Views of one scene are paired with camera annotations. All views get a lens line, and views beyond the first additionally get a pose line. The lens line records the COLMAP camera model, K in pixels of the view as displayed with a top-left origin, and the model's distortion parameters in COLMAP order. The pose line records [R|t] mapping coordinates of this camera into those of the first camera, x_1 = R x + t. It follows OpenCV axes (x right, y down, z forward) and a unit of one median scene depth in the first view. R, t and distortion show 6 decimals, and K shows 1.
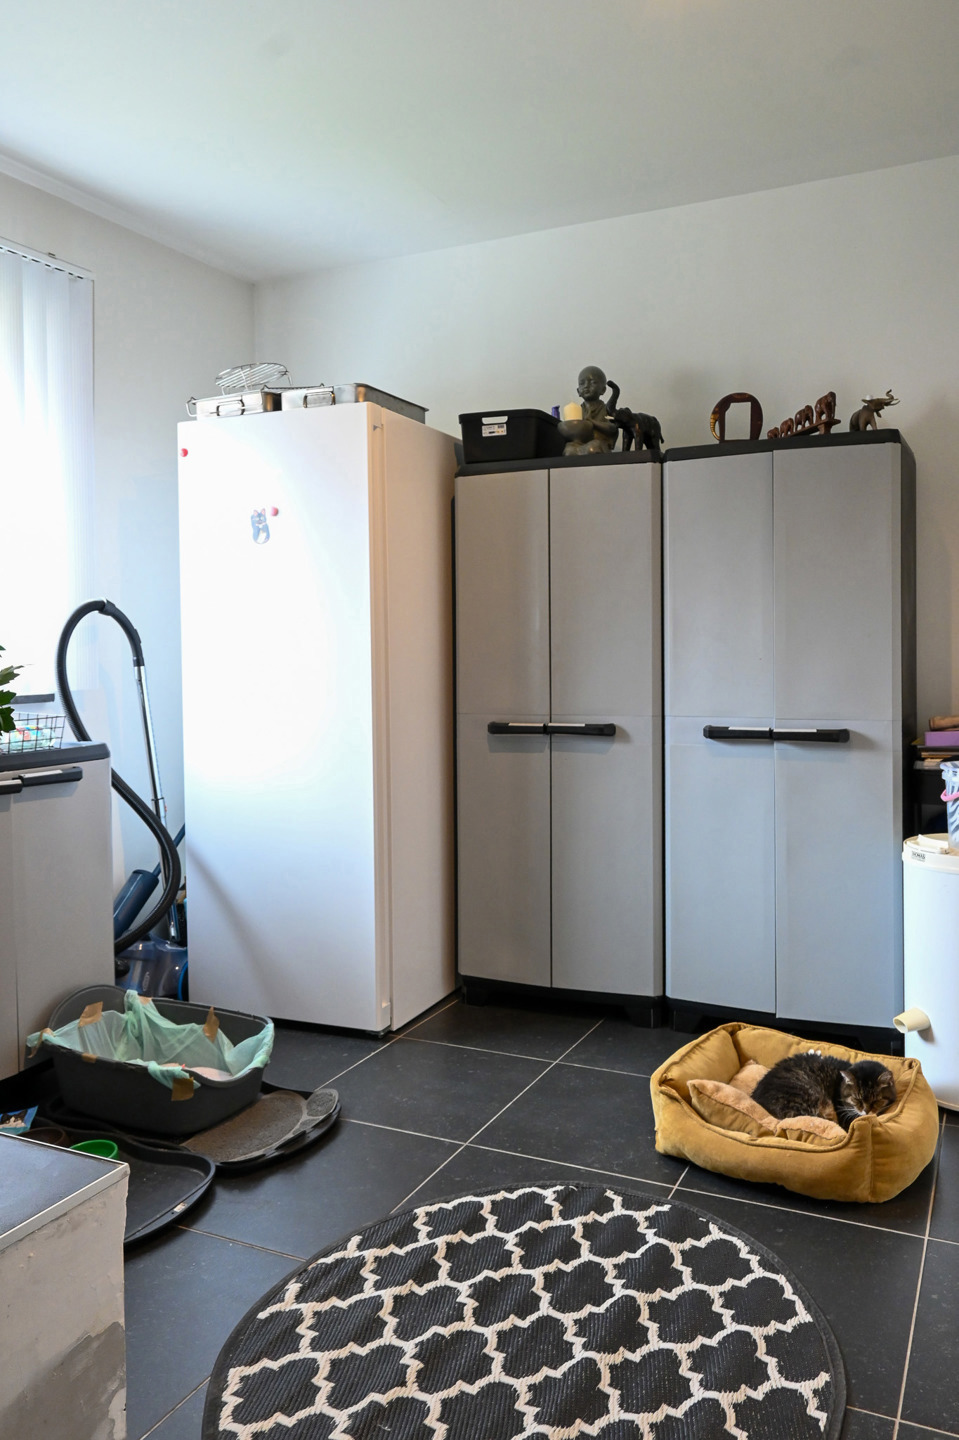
lens RADIAL K [[1168.8, 0, 482.6], [0, 1168.8, 664.2], [0, 0, 1]] dist [-0.006280, 0.003582]
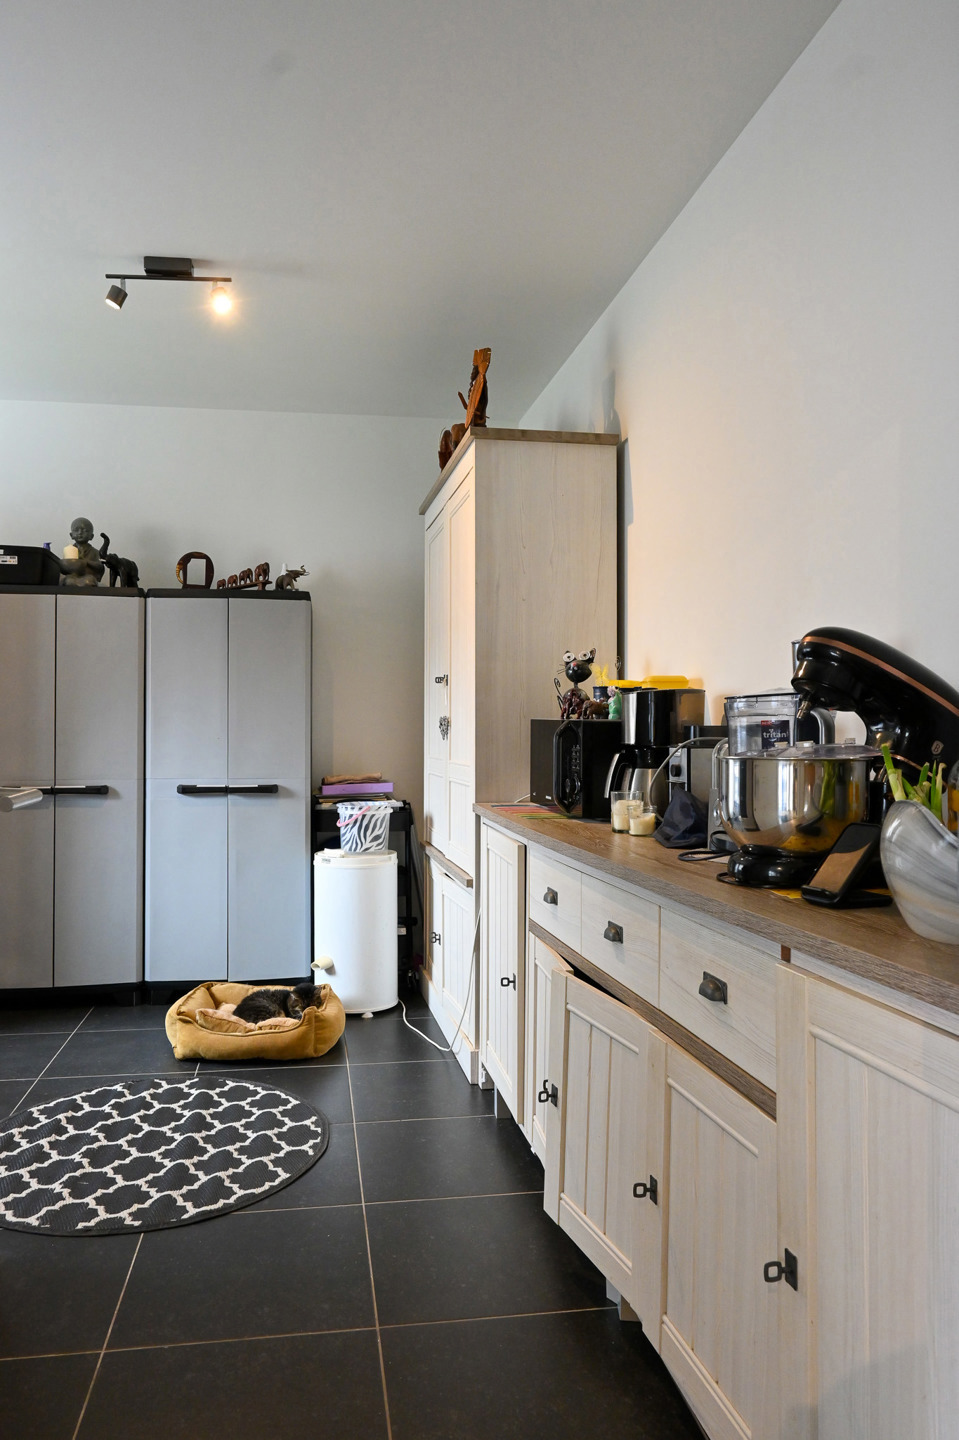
lens RADIAL K [[1010.2, 0, 479.5], [0, 1010.2, 720.0], [0, 0, 1]] dist [-0.004075, -0.001333]
pose [[0.840233, 0.015432, 0.542006, -0.199292], [-0.001691, 0.999665, -0.025841, 0.005260], [-0.542223, 0.020796, 0.839977, -0.279353]]
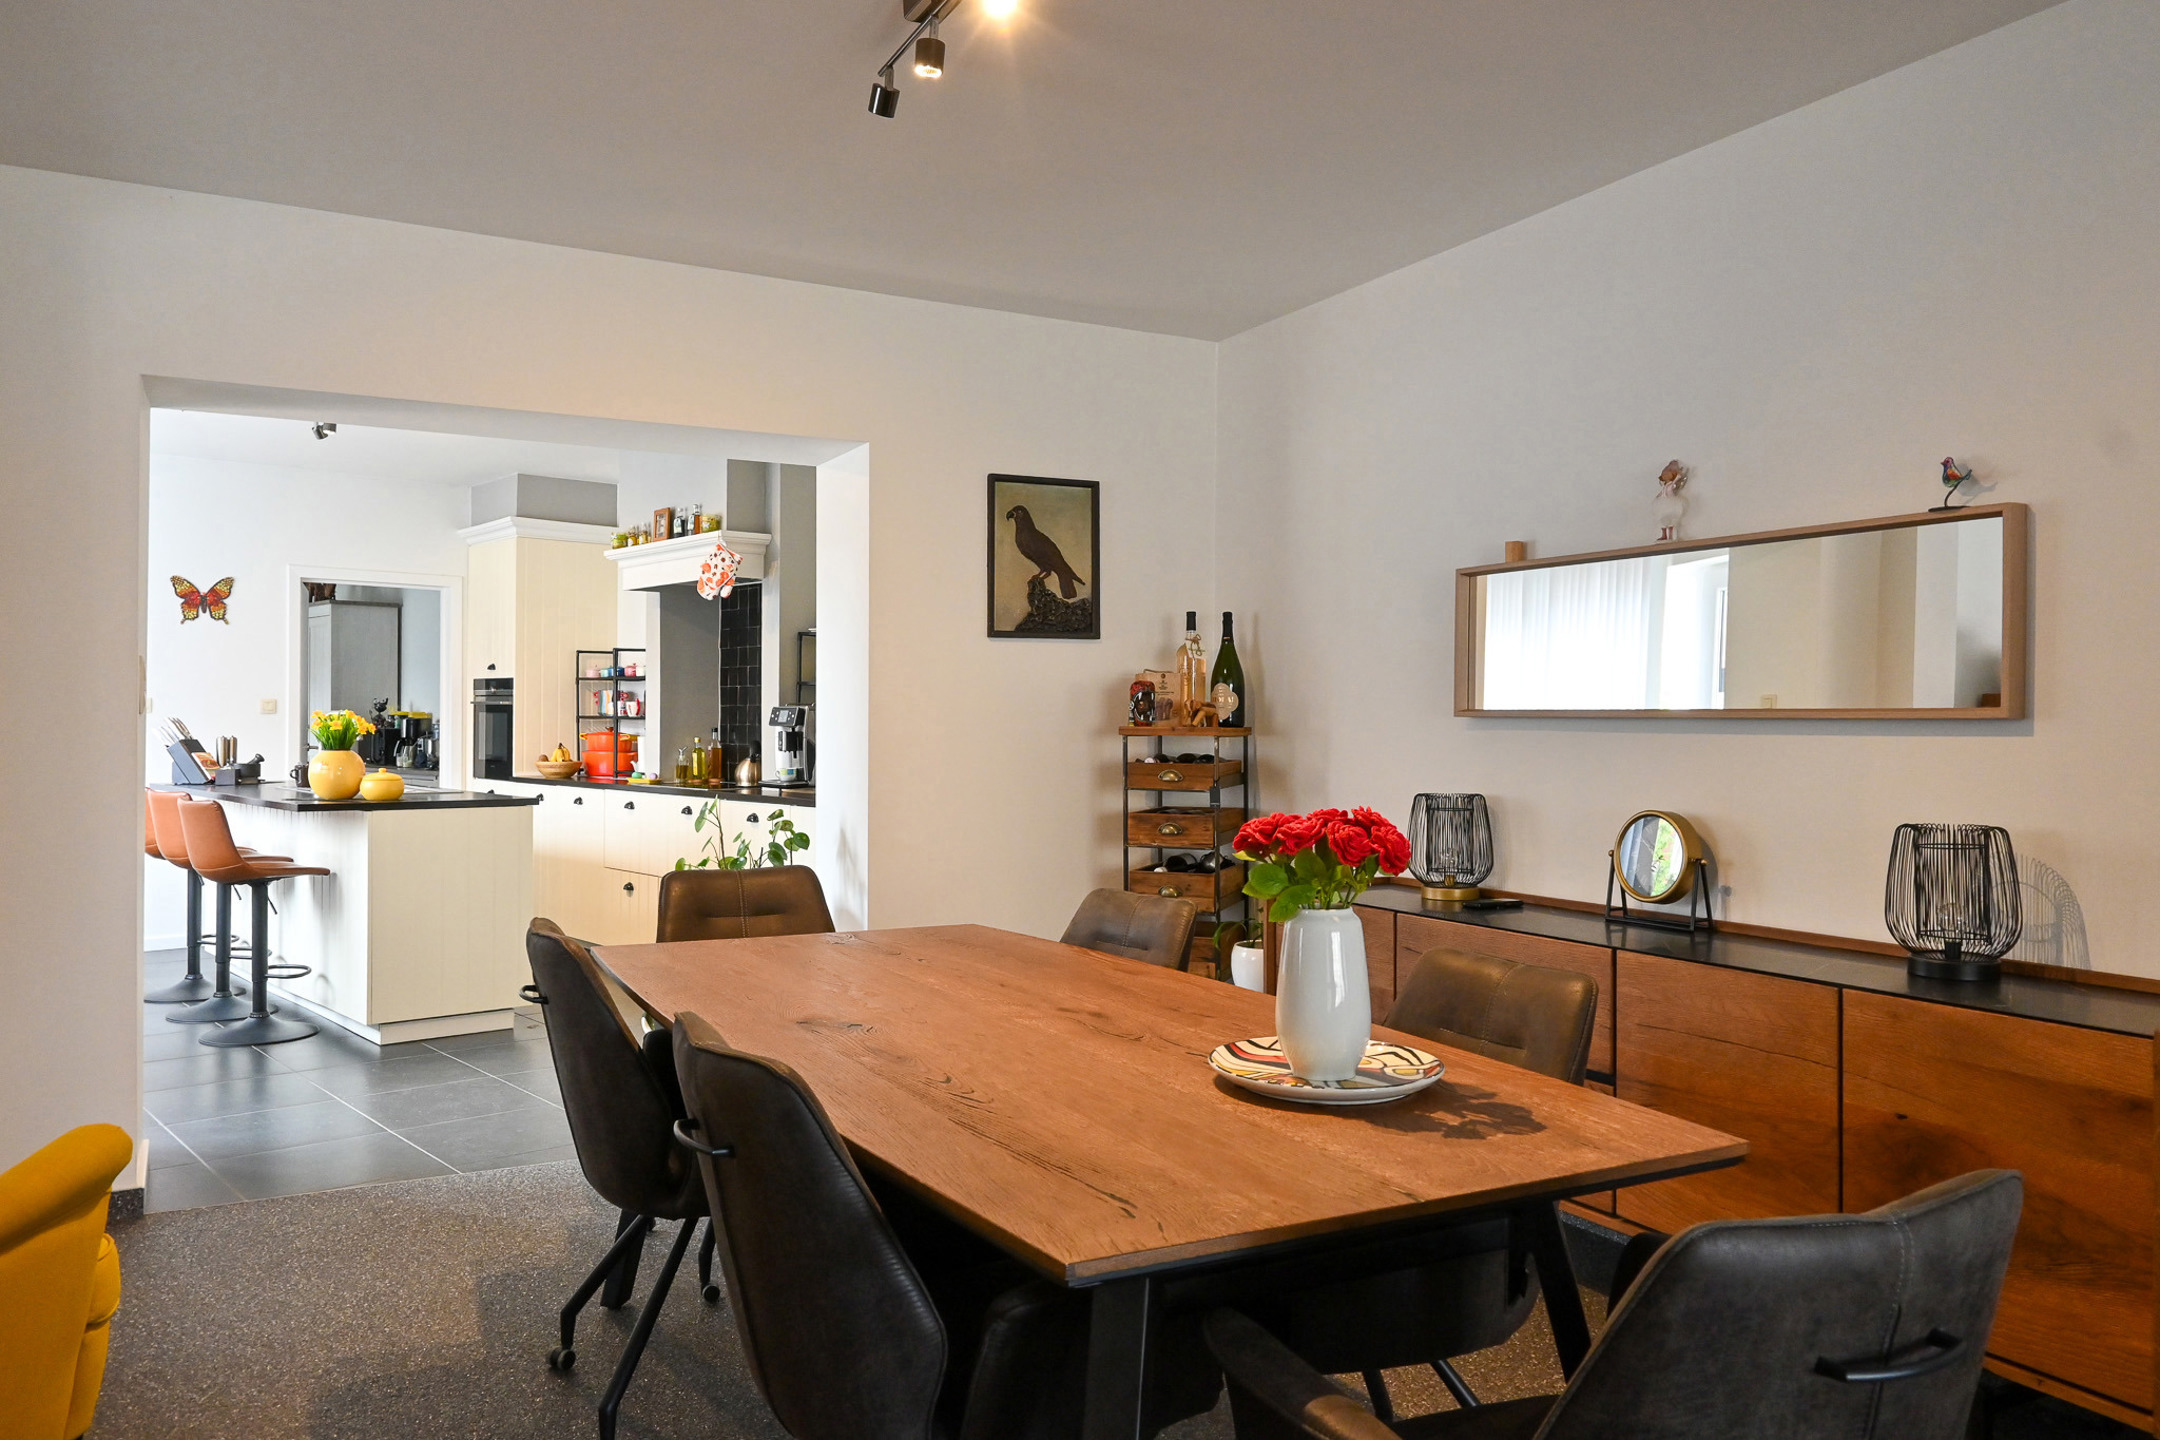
lens RADIAL K [[1515.2, 0, 1080.0], [0, 1515.2, 720.0], [0, 0, 1]] dist [-0.004075, -0.001333]
pose [[0.415833, 0.012991, 0.909348, -3.235868], [-0.000105, 0.999899, -0.014237, 0.017045], [-0.909441, 0.005825, 0.415793, -3.728121]]
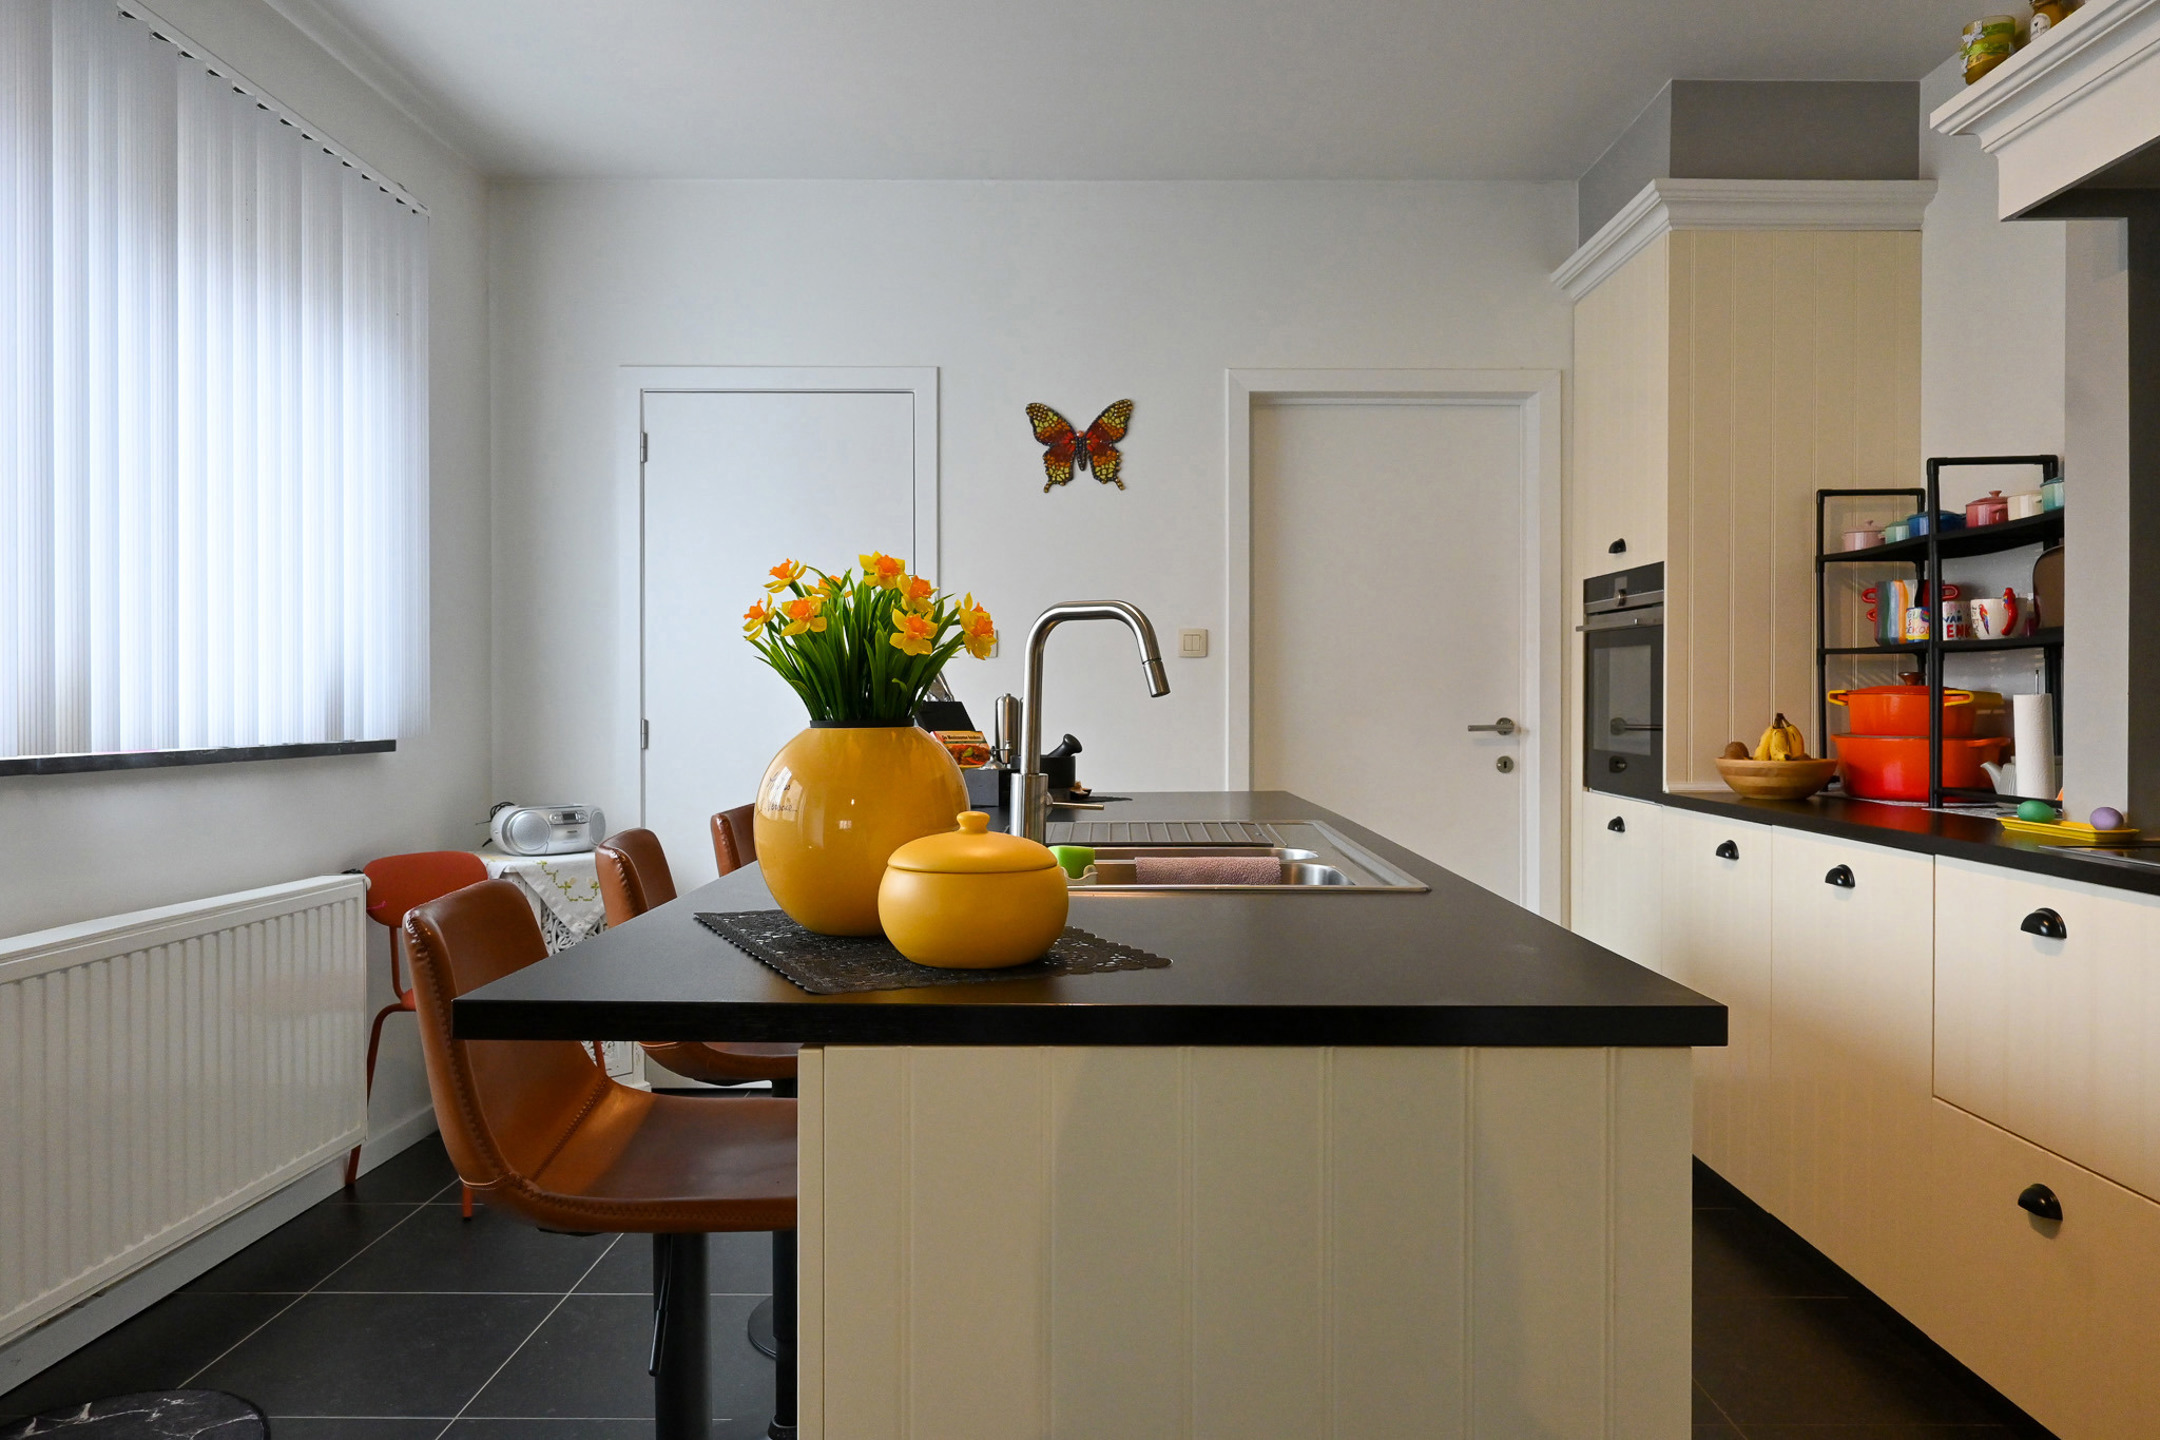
lens RADIAL K [[1515.2, 0, 1080.0], [0, 1515.2, 720.0], [0, 0, 1]] dist [-0.004075, -0.001333]
pose [[0.922895, 0.002554, 0.385044, -1.396499], [-0.002974, 0.999995, 0.000494, 0.029819], [-0.385041, -0.001601, 0.922898, -1.939739]]
